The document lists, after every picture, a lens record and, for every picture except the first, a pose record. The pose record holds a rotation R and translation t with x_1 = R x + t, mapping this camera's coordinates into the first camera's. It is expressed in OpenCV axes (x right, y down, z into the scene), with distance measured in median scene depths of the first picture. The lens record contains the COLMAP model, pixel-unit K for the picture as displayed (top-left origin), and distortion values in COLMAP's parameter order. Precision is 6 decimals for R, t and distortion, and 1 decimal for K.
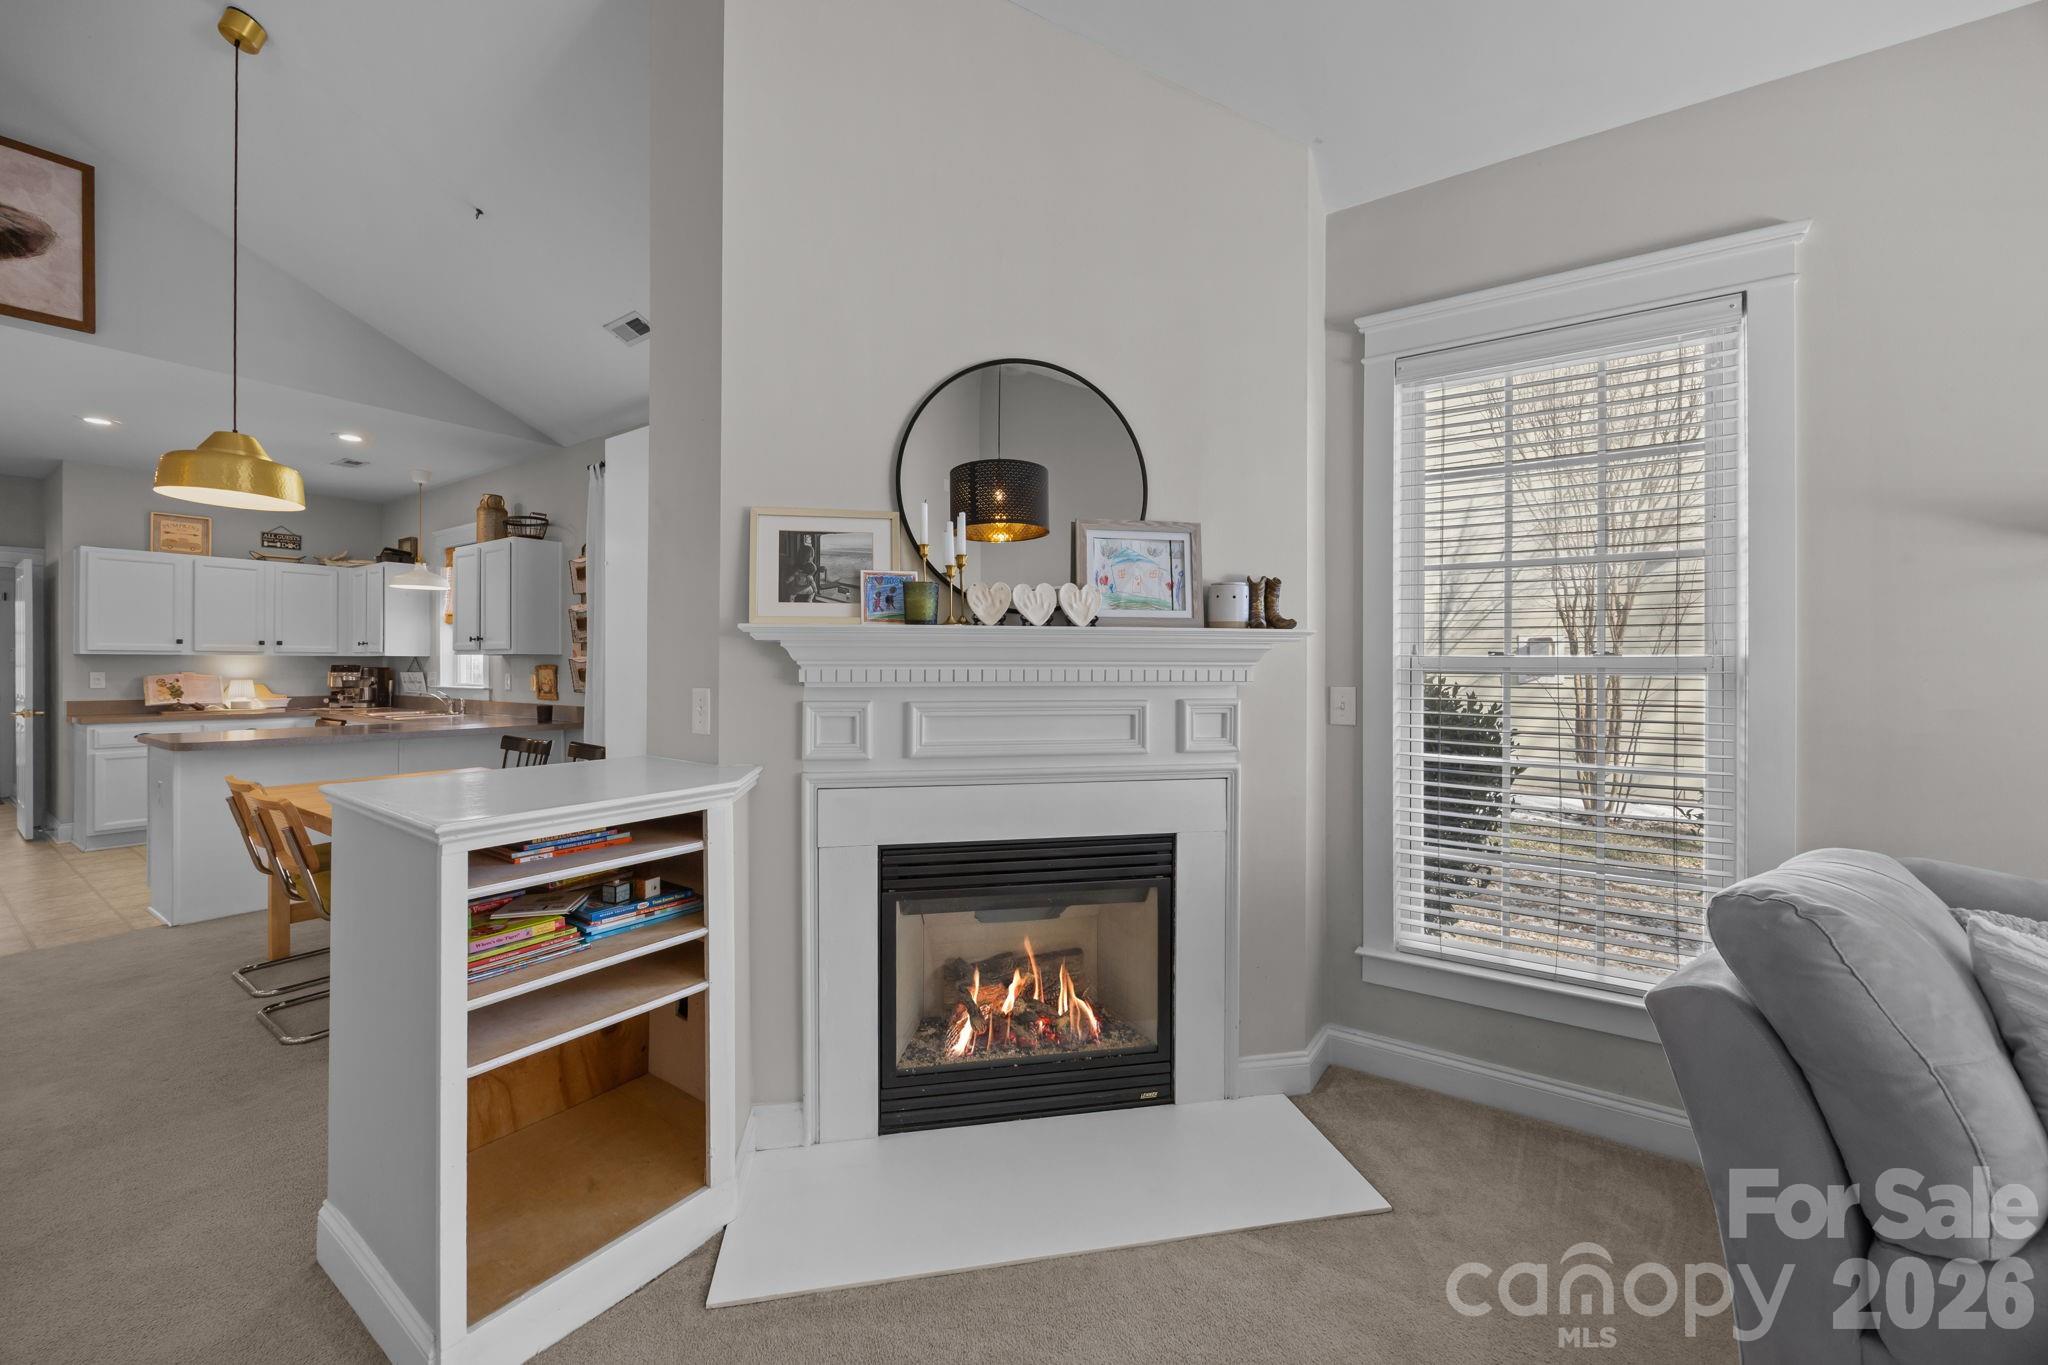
lens RADIAL K [[783.8, 0, 1024.8], [0, 783.8, 665.2], [0, 0, 1]] dist [-0.003937, -0.000104]
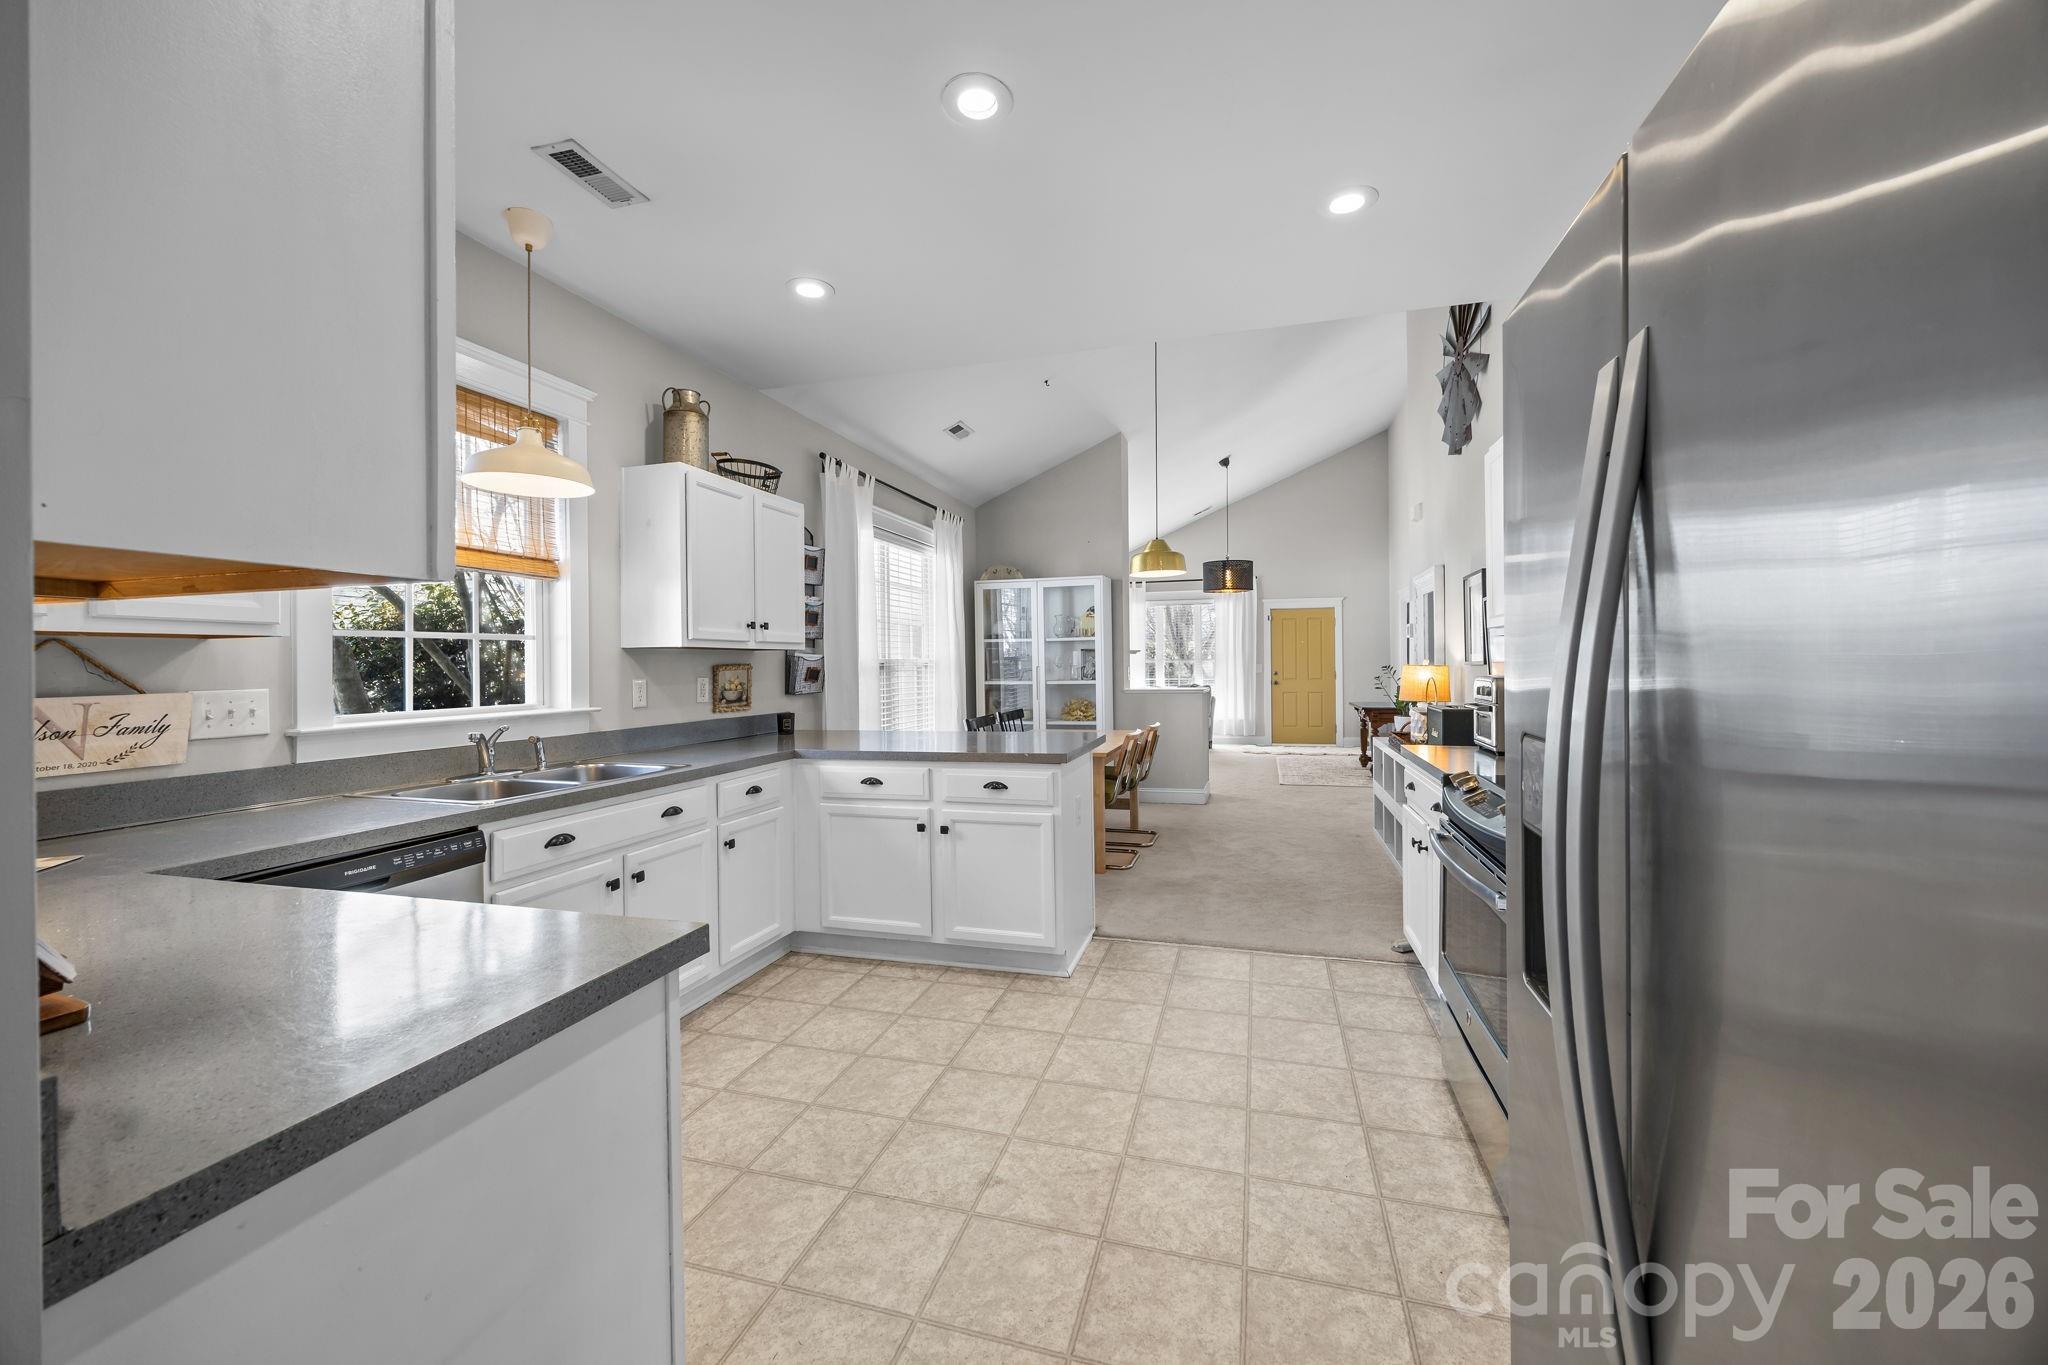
lens RADIAL K [[783.8, 0, 1036.1], [0, 783.8, 668.0], [0, 0, 1]] dist [-0.003937, -0.000104]
pose [[-0.310549, -0.002826, 0.950553, -2.261989], [0.011454, 0.999912, 0.006715, 0.002512], [-0.950488, 0.012973, -0.310489, 1.549057]]
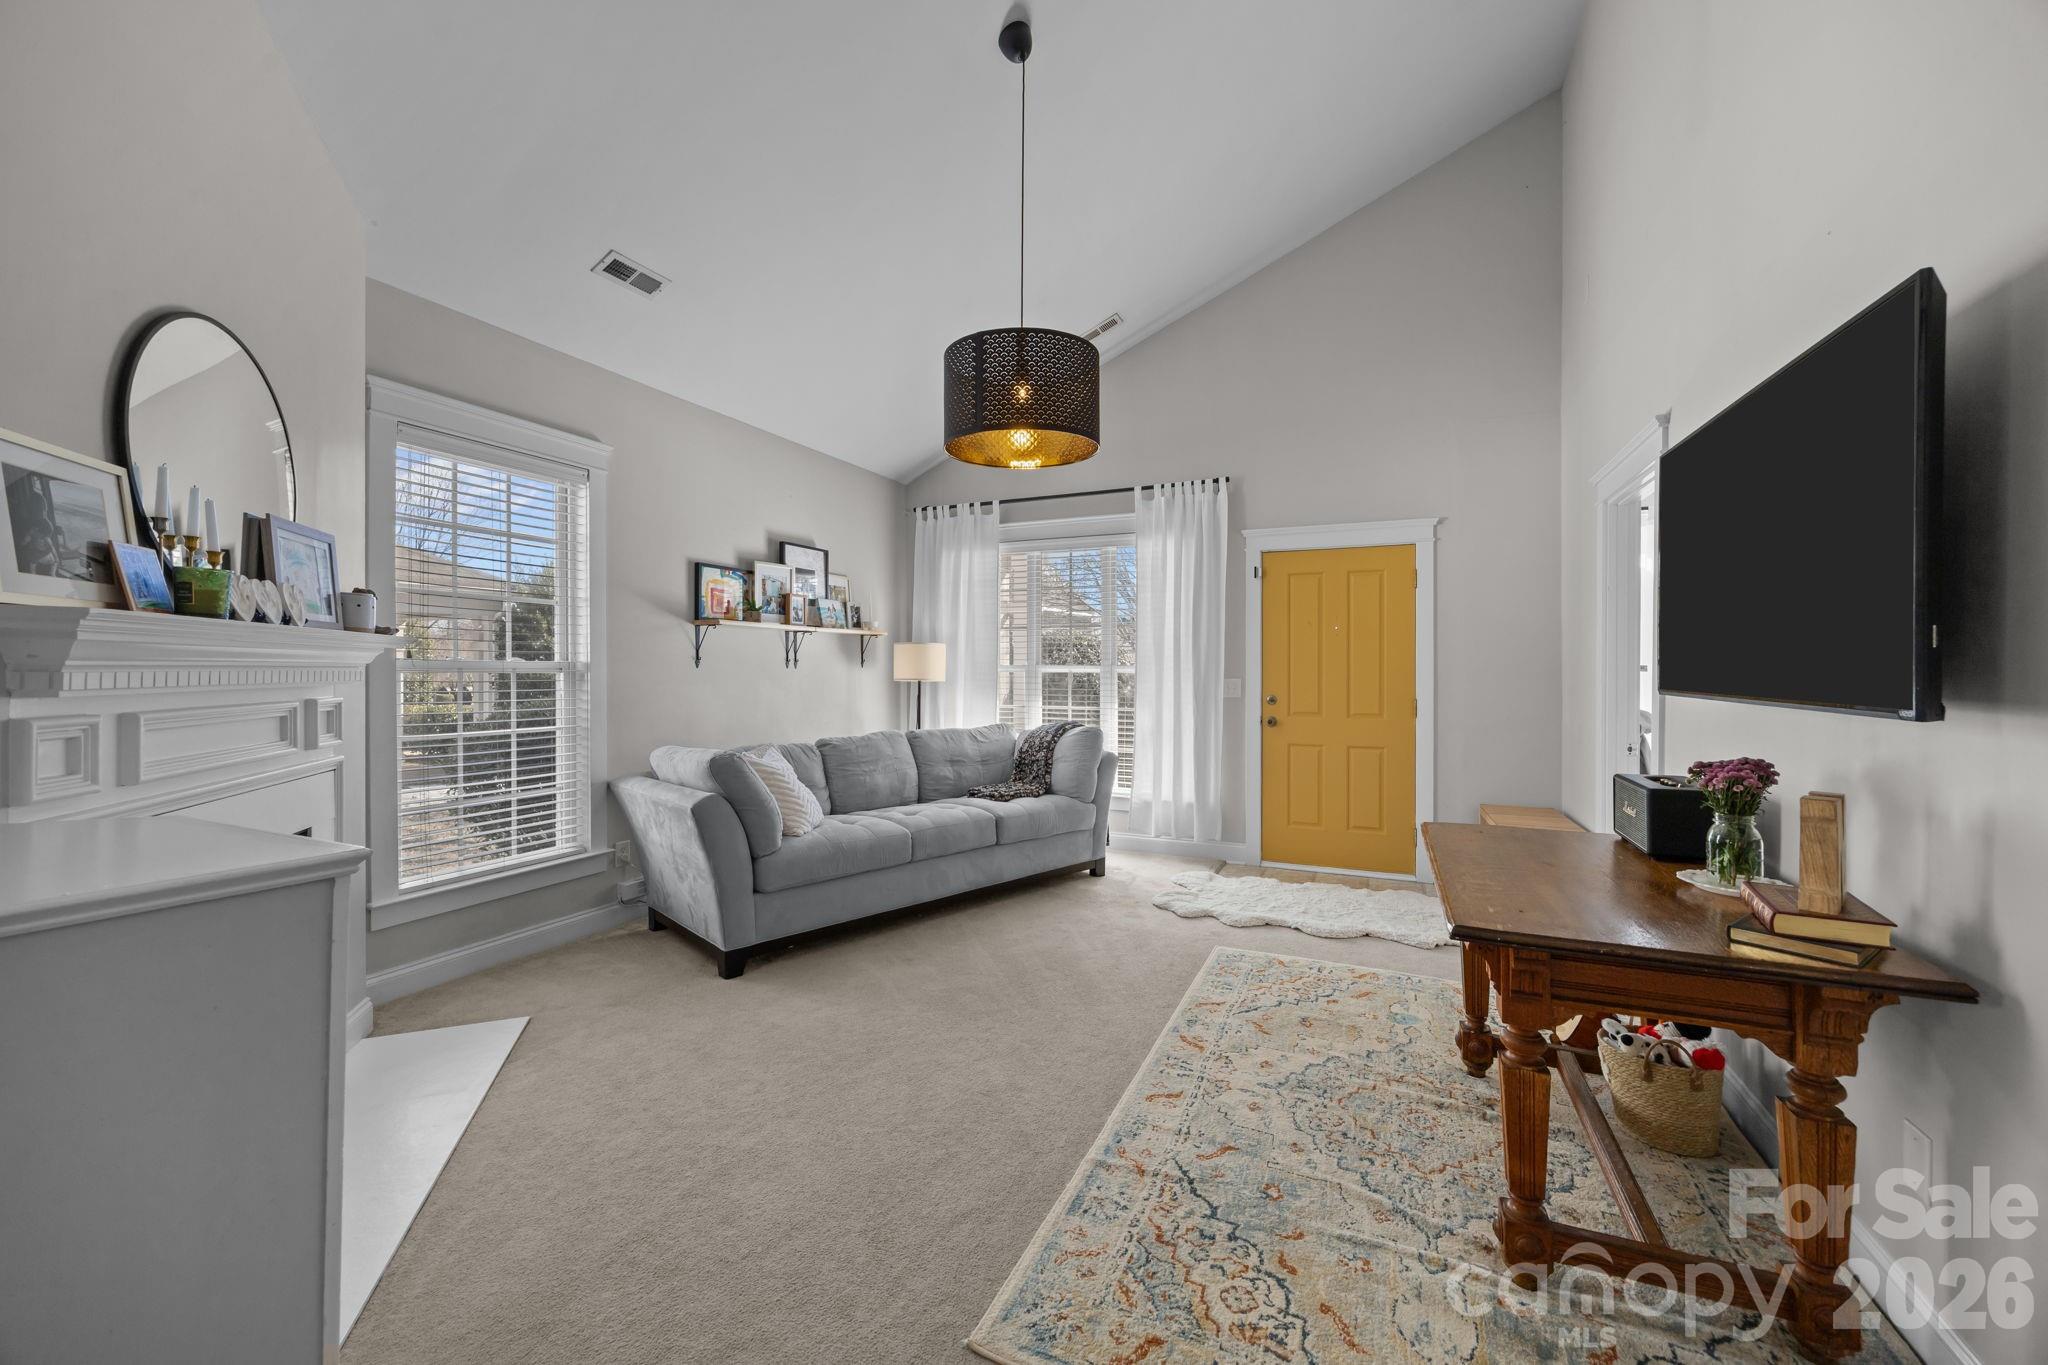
lens RADIAL K [[783.8, 0, 1042.1], [0, 783.8, 661.9], [0, 0, 1]] dist [-0.003937, -0.000104]
pose [[-0.177498, 0.005973, 0.984103, -0.676229], [-0.001935, 0.999978, -0.006419, -0.000255], [-0.984119, -0.003043, -0.177483, 0.151365]]
